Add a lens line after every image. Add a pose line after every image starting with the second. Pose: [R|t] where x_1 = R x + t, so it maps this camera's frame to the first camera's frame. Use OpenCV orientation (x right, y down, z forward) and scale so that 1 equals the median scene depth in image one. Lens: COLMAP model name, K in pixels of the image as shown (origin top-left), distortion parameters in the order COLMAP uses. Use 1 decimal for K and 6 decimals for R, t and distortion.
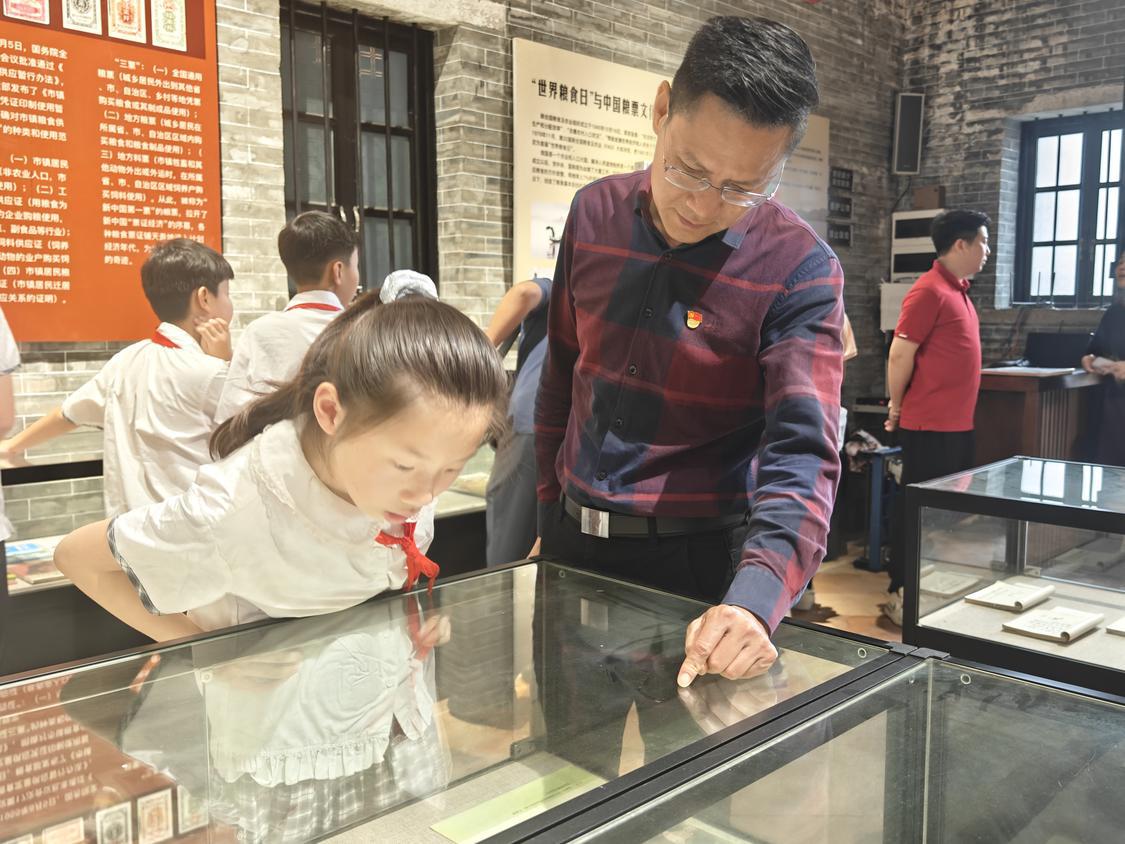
lens RADIAL K [[1016.7, 0, 565.6], [0, 1016.7, 424.5], [0, 0, 1]] dist [0.033262, -0.025062]
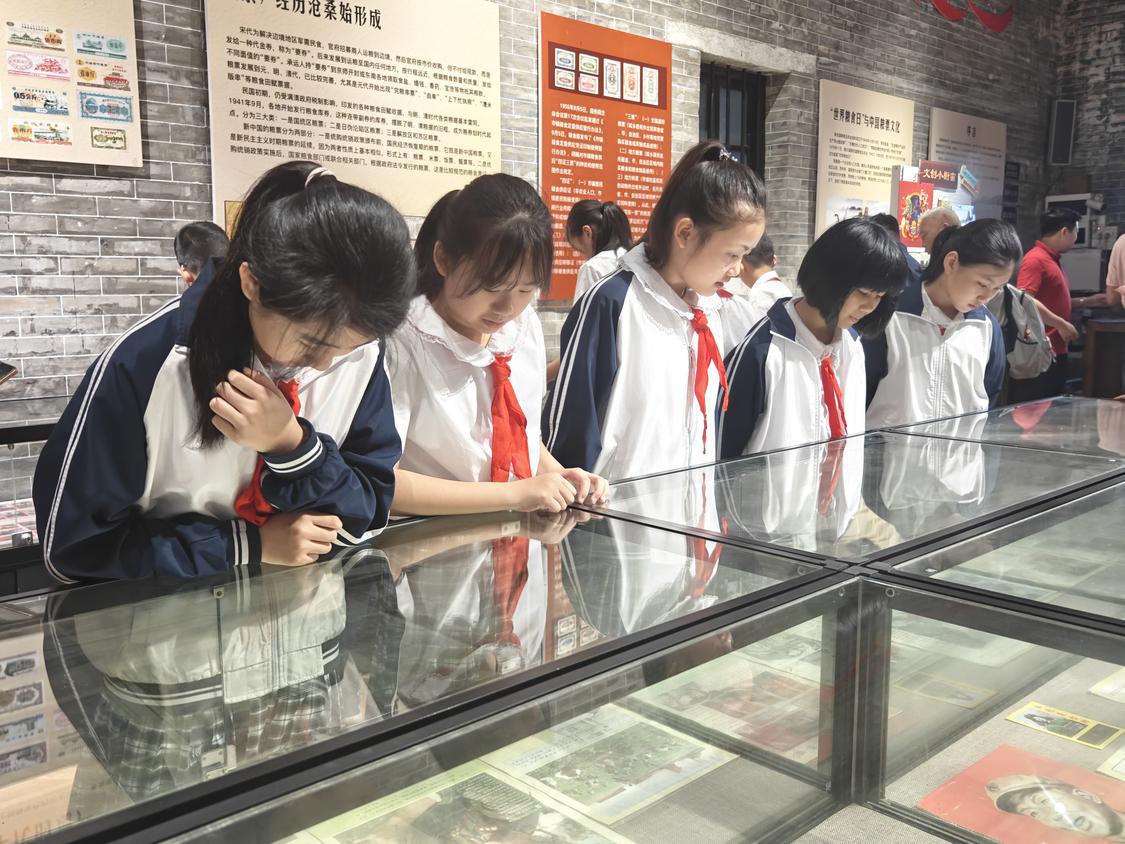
lens RADIAL K [[1016.7, 0, 559.1], [0, 1016.7, 424.9], [0, 0, 1]] dist [0.033262, -0.025062]
pose [[0.999737, -0.002493, -0.022804, -0.362493], [0.003180, 0.999541, 0.030119, 0.046473], [0.022718, -0.030183, 0.999286, -0.395111]]
